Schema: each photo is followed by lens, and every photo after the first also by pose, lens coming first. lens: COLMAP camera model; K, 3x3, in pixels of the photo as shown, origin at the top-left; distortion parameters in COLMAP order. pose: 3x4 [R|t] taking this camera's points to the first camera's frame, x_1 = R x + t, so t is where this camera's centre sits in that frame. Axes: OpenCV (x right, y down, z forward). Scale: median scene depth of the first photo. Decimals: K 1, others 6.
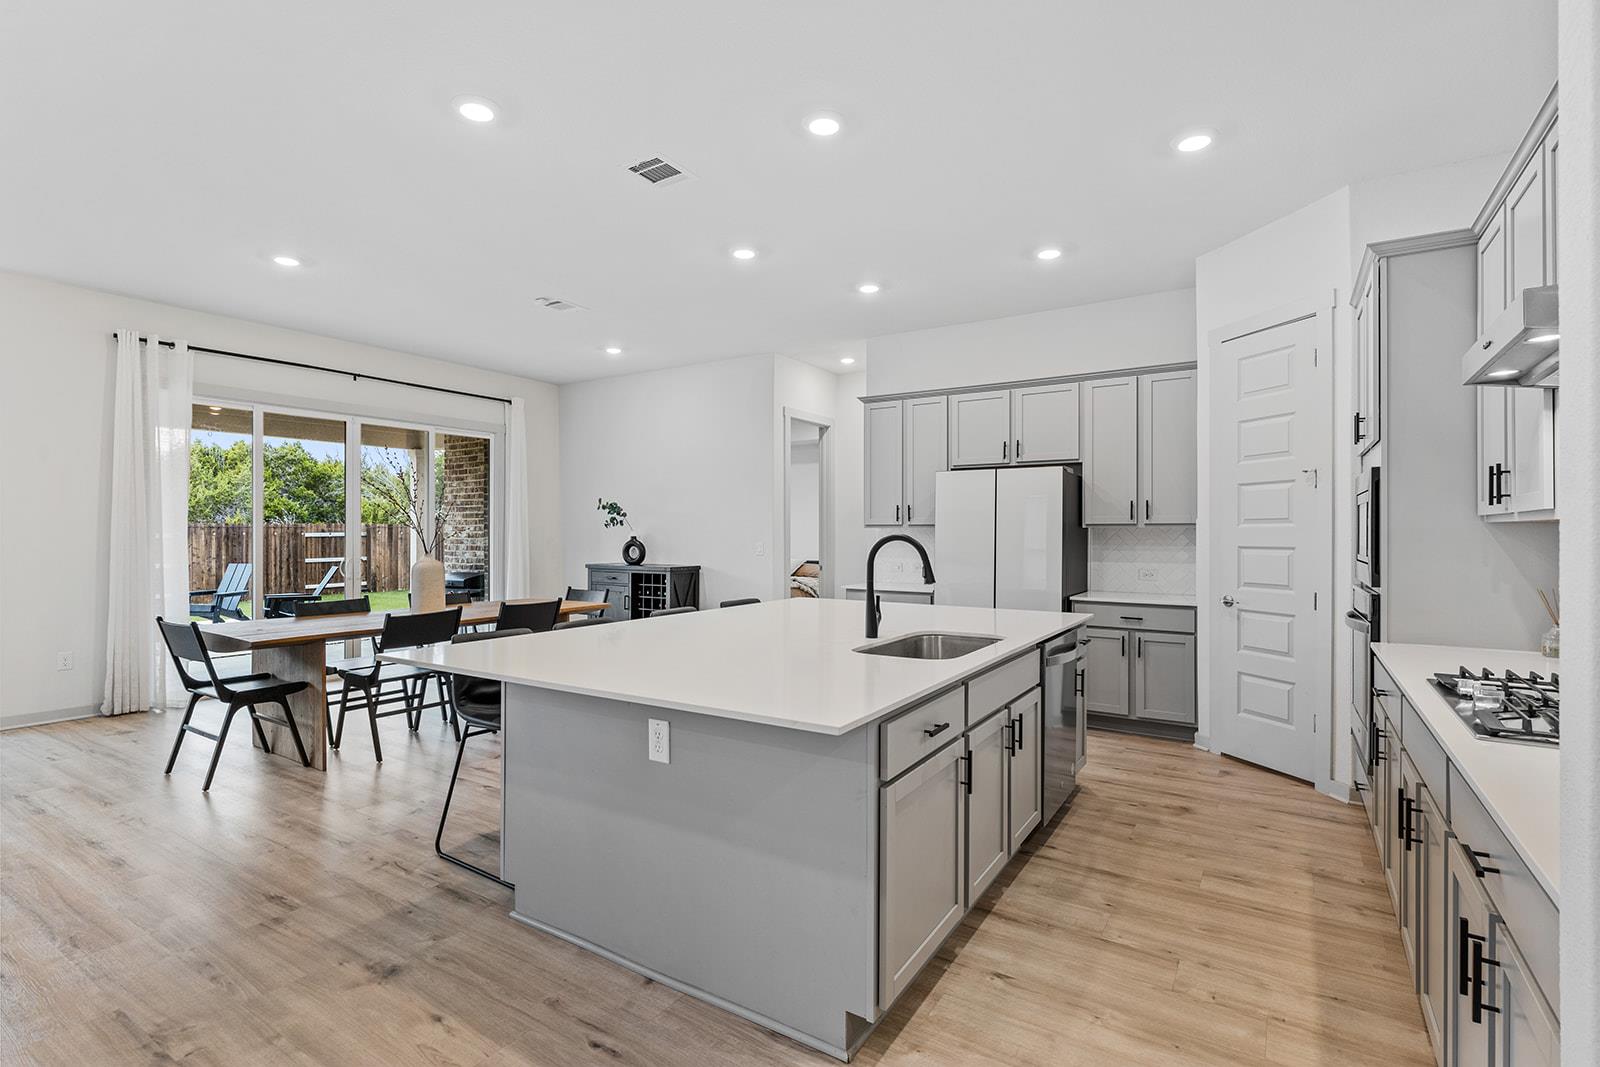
lens RADIAL K [[757.0, 0, 801.9], [0, 757.0, 528.6], [0, 0, 1]] dist [-0.006369, -0.000597]
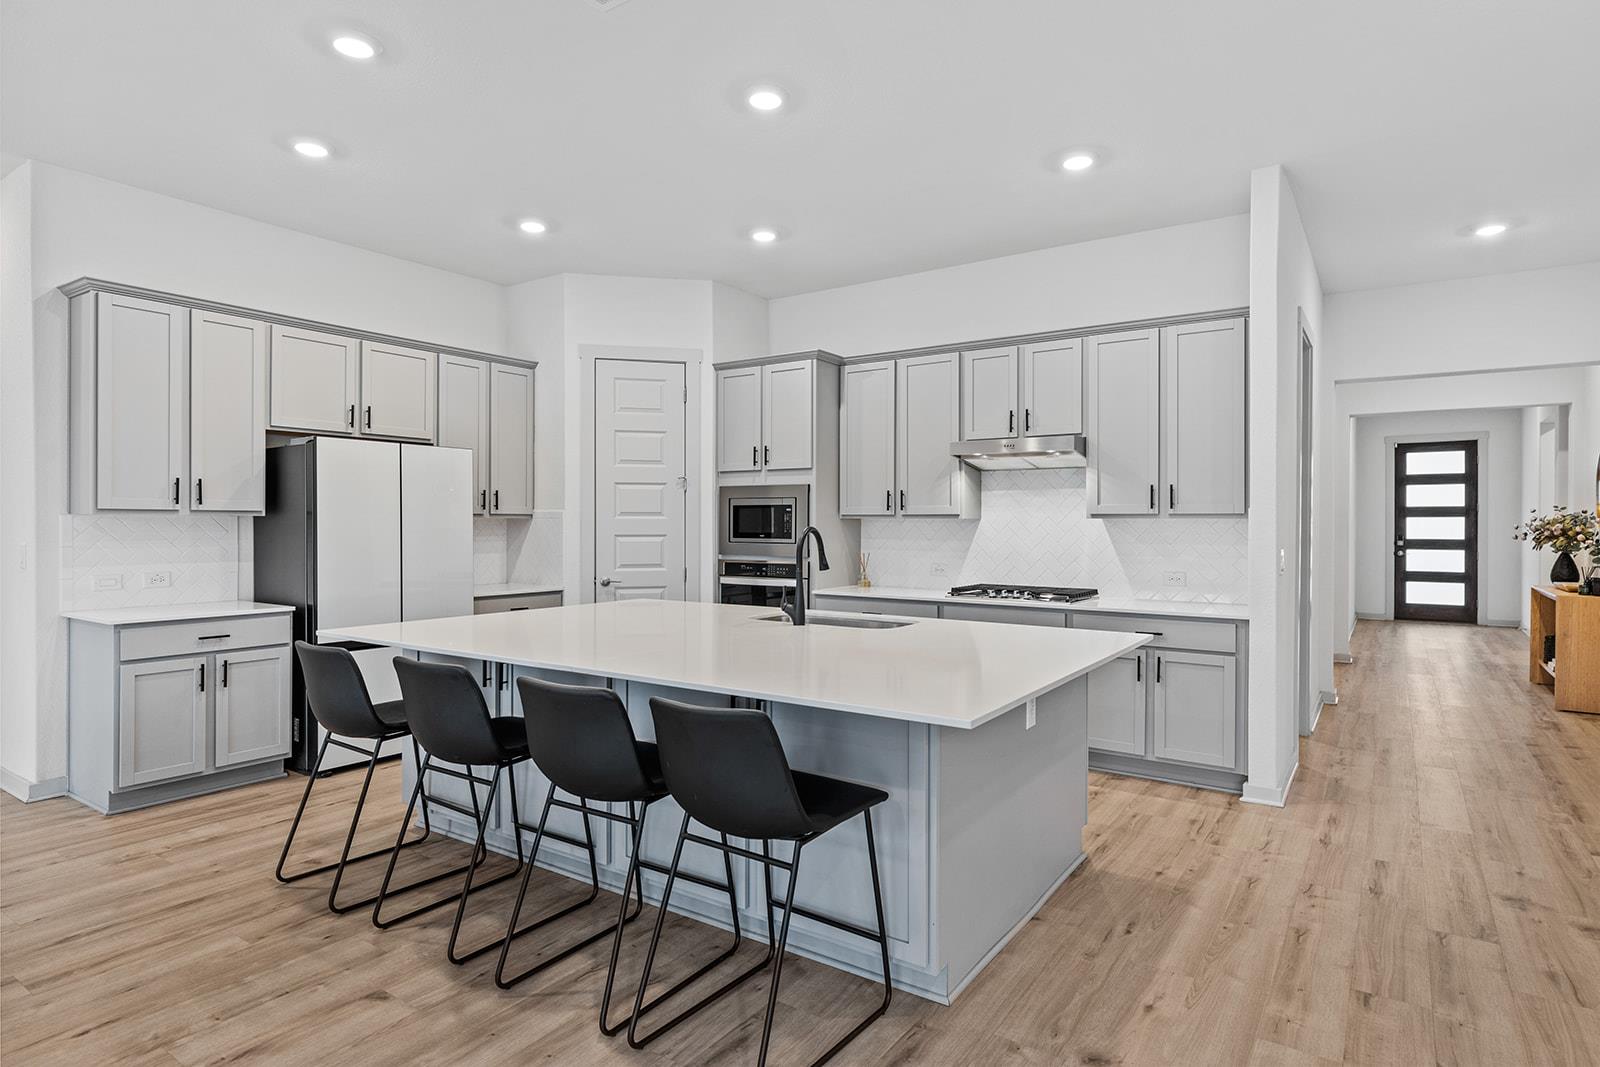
lens RADIAL K [[875.5, 0, 805.0], [0, 875.5, 526.6], [0, 0, 1]] dist [0.014314, 0.001231]
pose [[0.023516, -0.002665, 0.999720, -1.523771], [-0.005135, 0.999983, 0.002787, 0.002938], [-0.999710, -0.005199, 0.023502, 1.306312]]
